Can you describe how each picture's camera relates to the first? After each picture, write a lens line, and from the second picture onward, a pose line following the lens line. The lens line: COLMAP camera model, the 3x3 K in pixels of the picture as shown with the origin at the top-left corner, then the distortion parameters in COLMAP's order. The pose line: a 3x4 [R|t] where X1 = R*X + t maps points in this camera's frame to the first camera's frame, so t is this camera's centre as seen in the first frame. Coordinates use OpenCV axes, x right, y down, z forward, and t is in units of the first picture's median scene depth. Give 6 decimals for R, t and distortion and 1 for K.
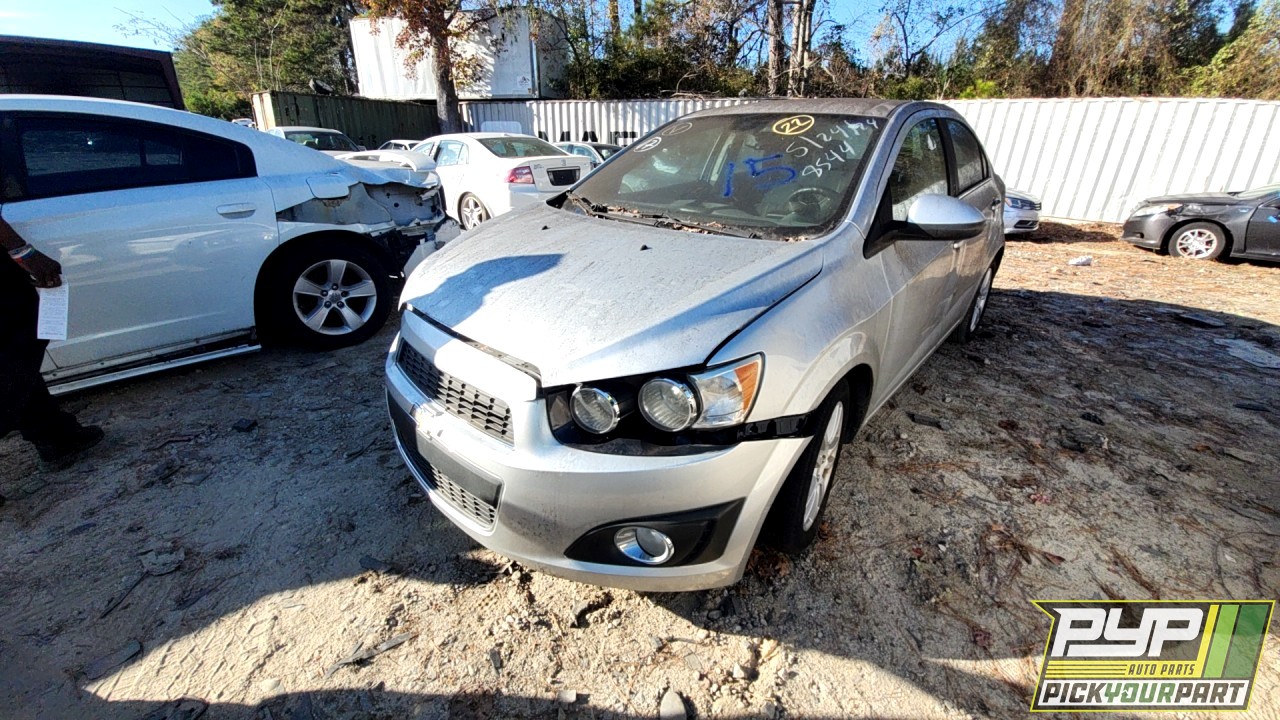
lens RADIAL K [[506.4, 0, 640.0], [0, 506.4, 360.0], [0, 0, 1]] dist [0.000139, -0.014128]
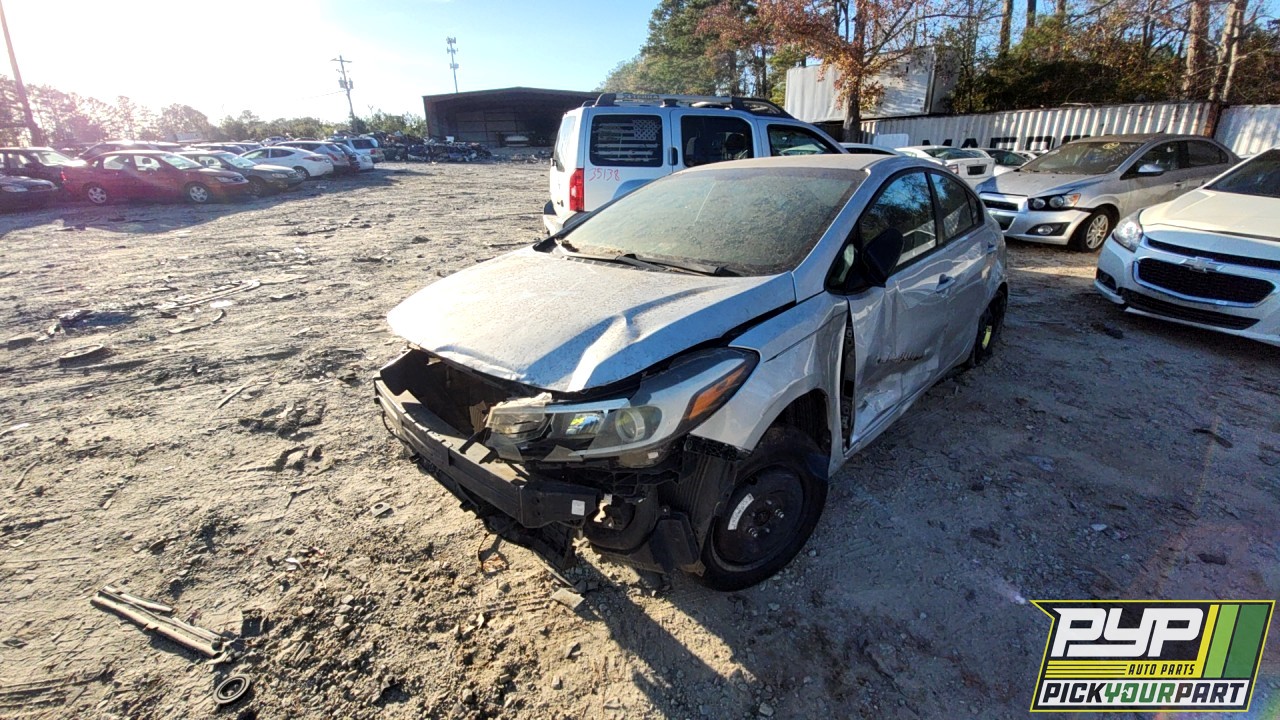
lens RADIAL K [[522.8, 0, 640.0], [0, 522.8, 360.0], [0, 0, 1]] dist [-0.000399, -0.000036]
pose [[0.848334, 0.163280, -0.503656, -0.054304], [-0.173886, 0.984416, 0.026252, 0.206632], [0.500094, 0.065308, 0.863505, -0.516553]]
